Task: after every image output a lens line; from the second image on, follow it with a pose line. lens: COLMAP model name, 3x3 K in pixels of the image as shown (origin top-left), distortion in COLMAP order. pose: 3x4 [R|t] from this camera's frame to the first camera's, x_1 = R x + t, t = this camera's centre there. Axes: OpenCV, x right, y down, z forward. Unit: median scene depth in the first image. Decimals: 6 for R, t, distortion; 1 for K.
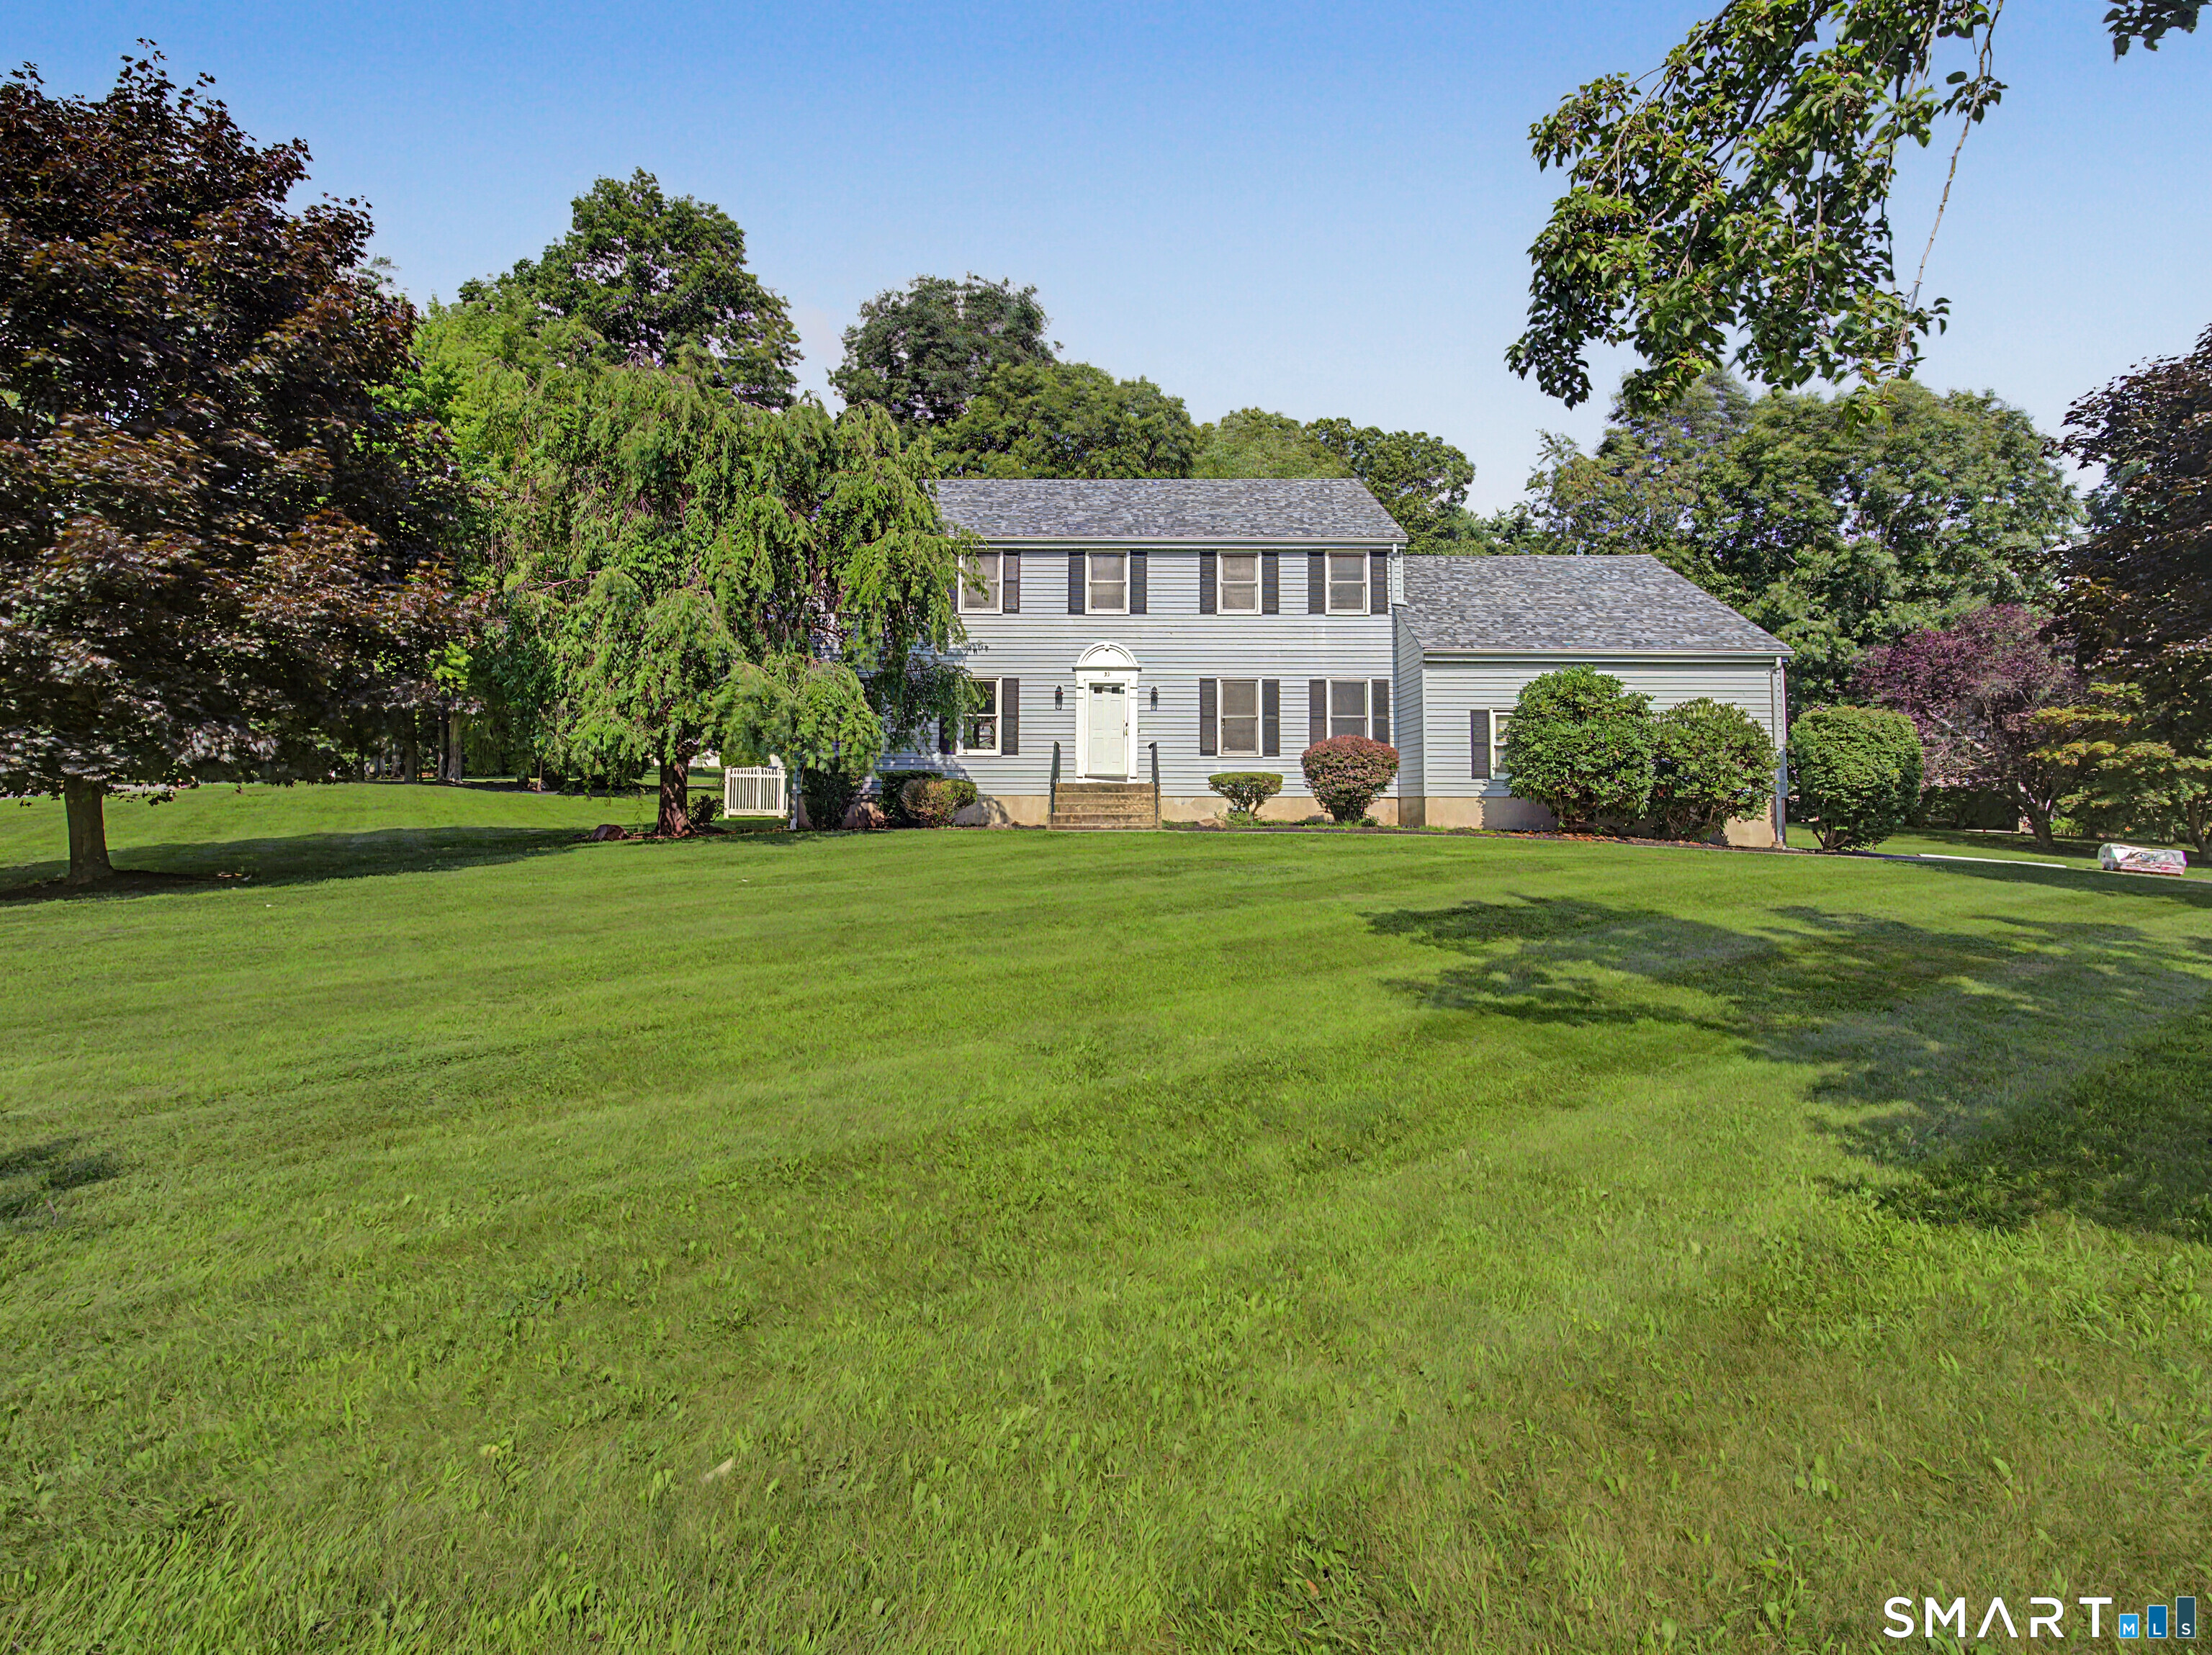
lens RADIAL K [[1019.3, 0, 1102.4], [0, 1019.3, 817.8], [0, 0, 1]] dist [-0.000628, -0.019024]
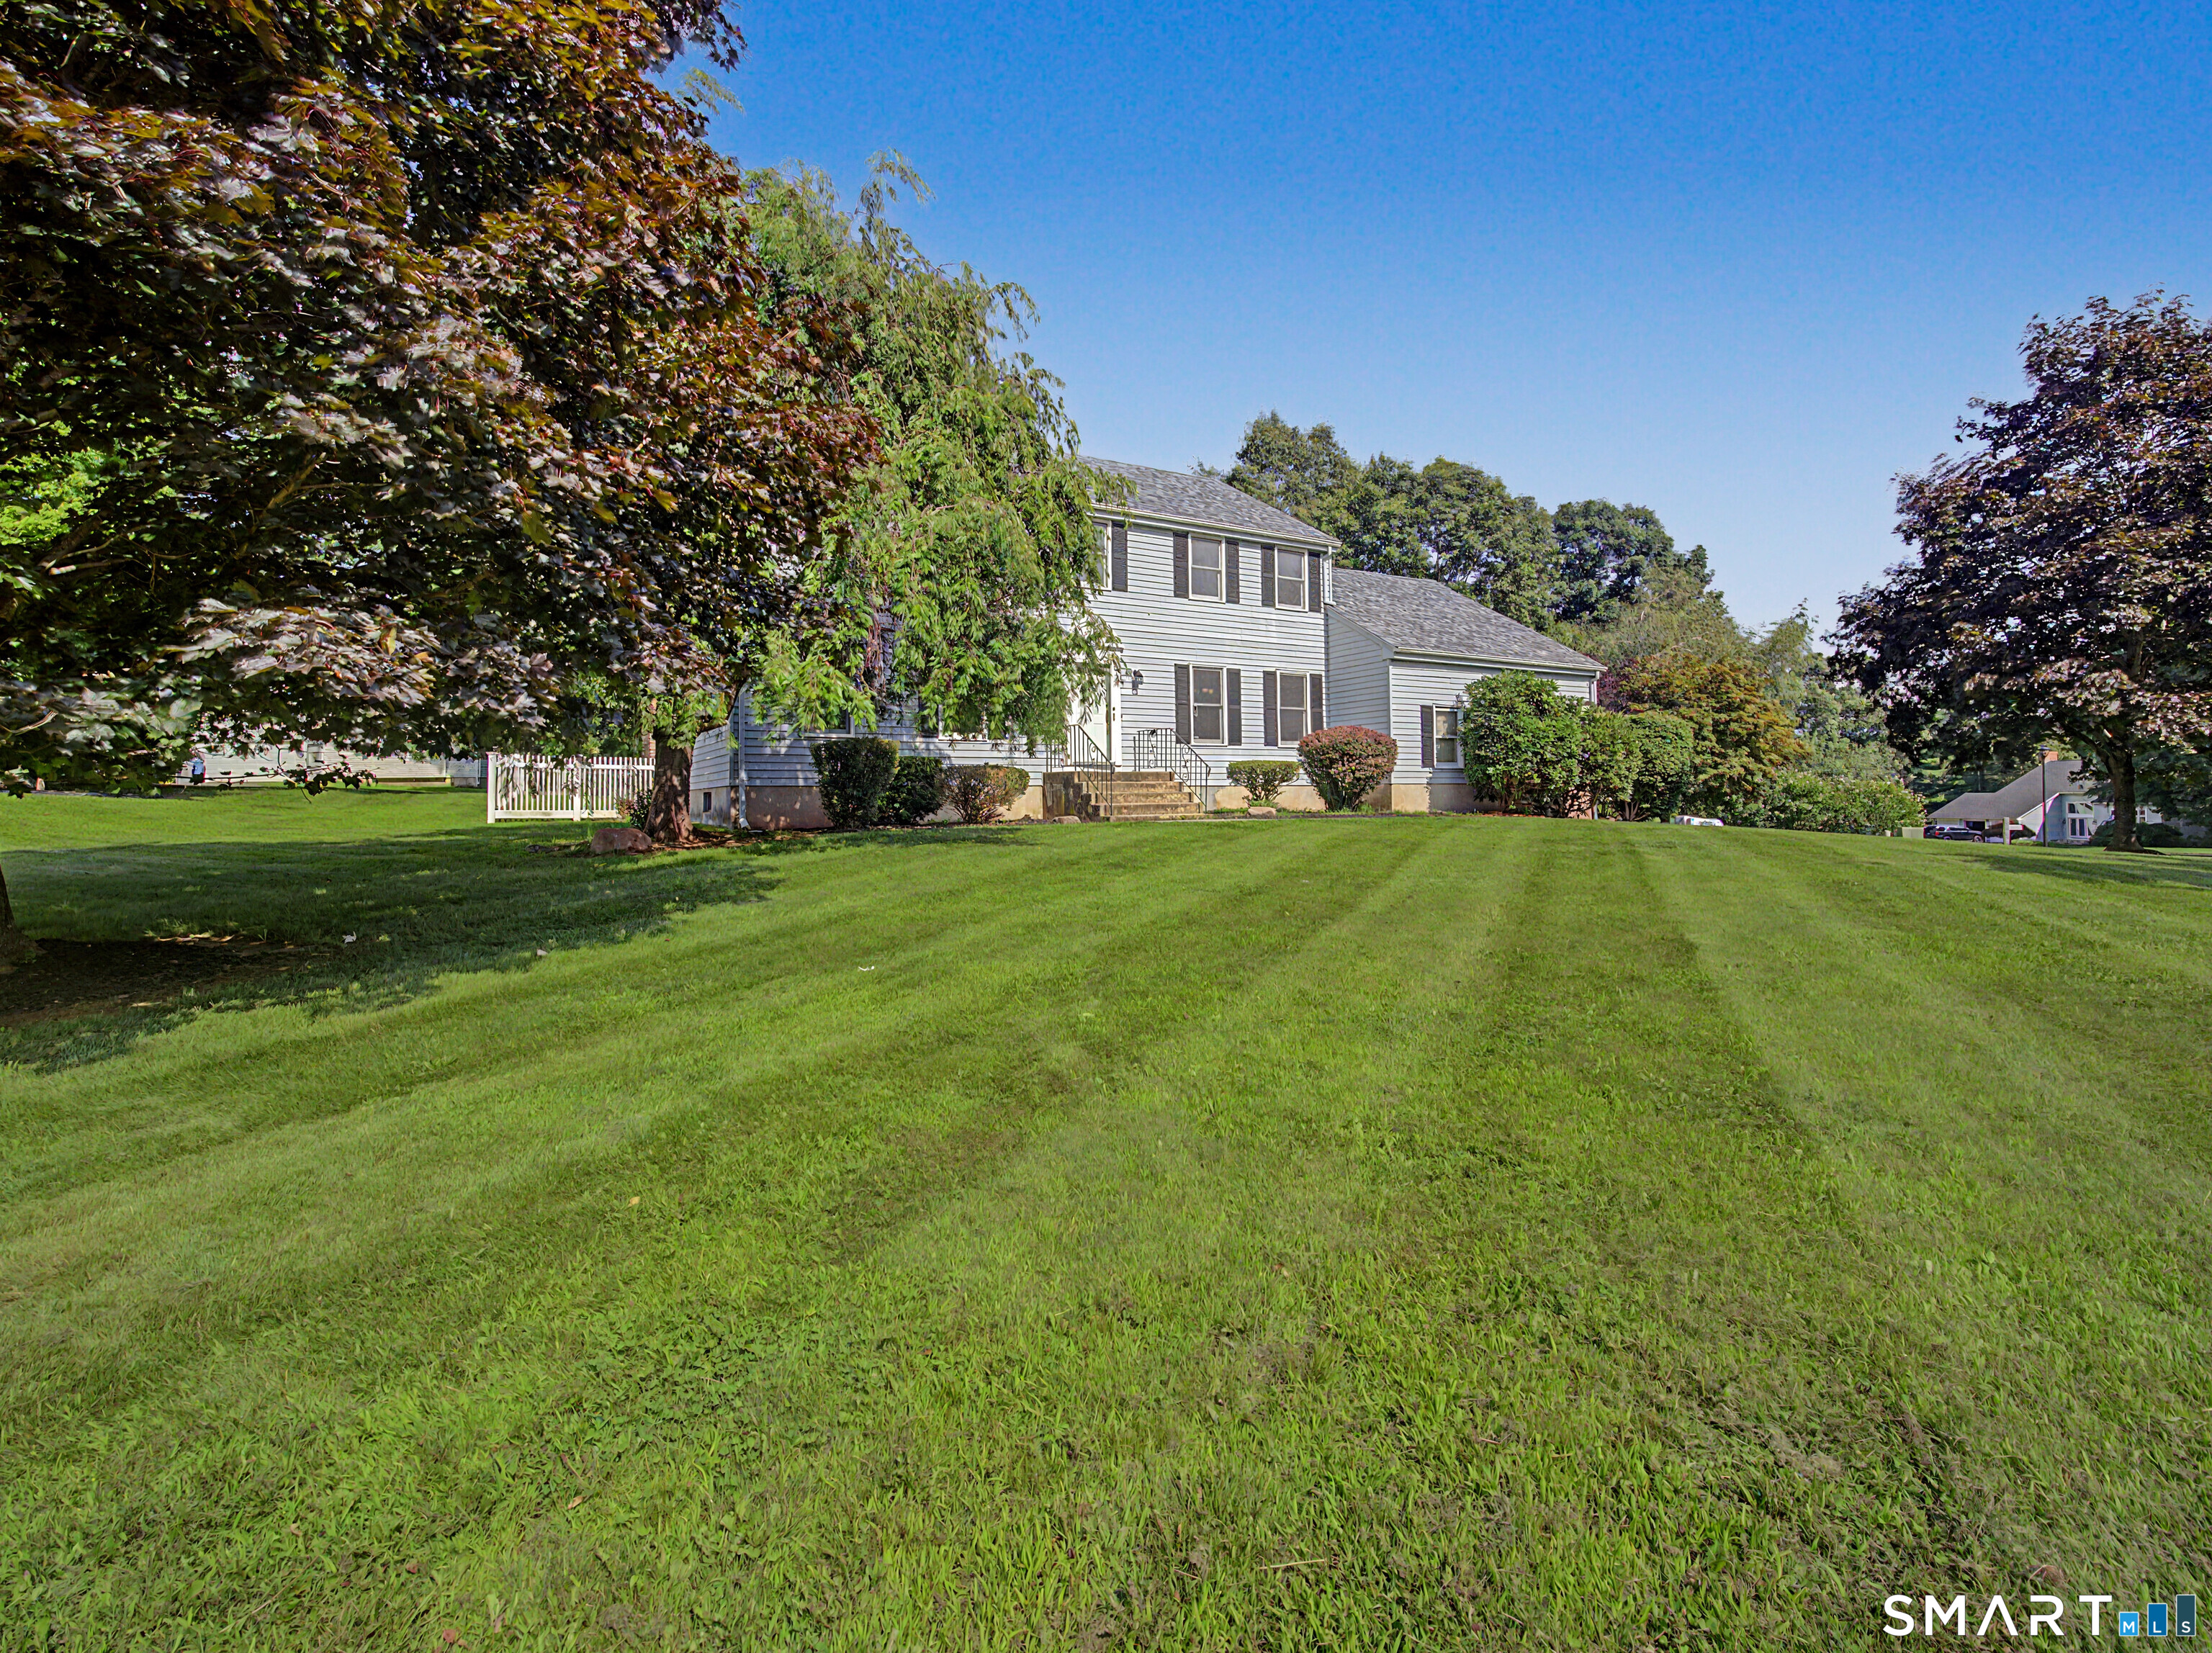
lens RADIAL K [[1019.3, 0, 1102.4], [0, 1019.3, 816.8], [0, 0, 1]] dist [-0.000628, -0.019024]
pose [[0.865083, -0.019855, 0.501235, -0.450400], [0.021020, 0.999774, 0.003323, 0.003569], [-0.501187, 0.007661, 0.865305, 0.202005]]
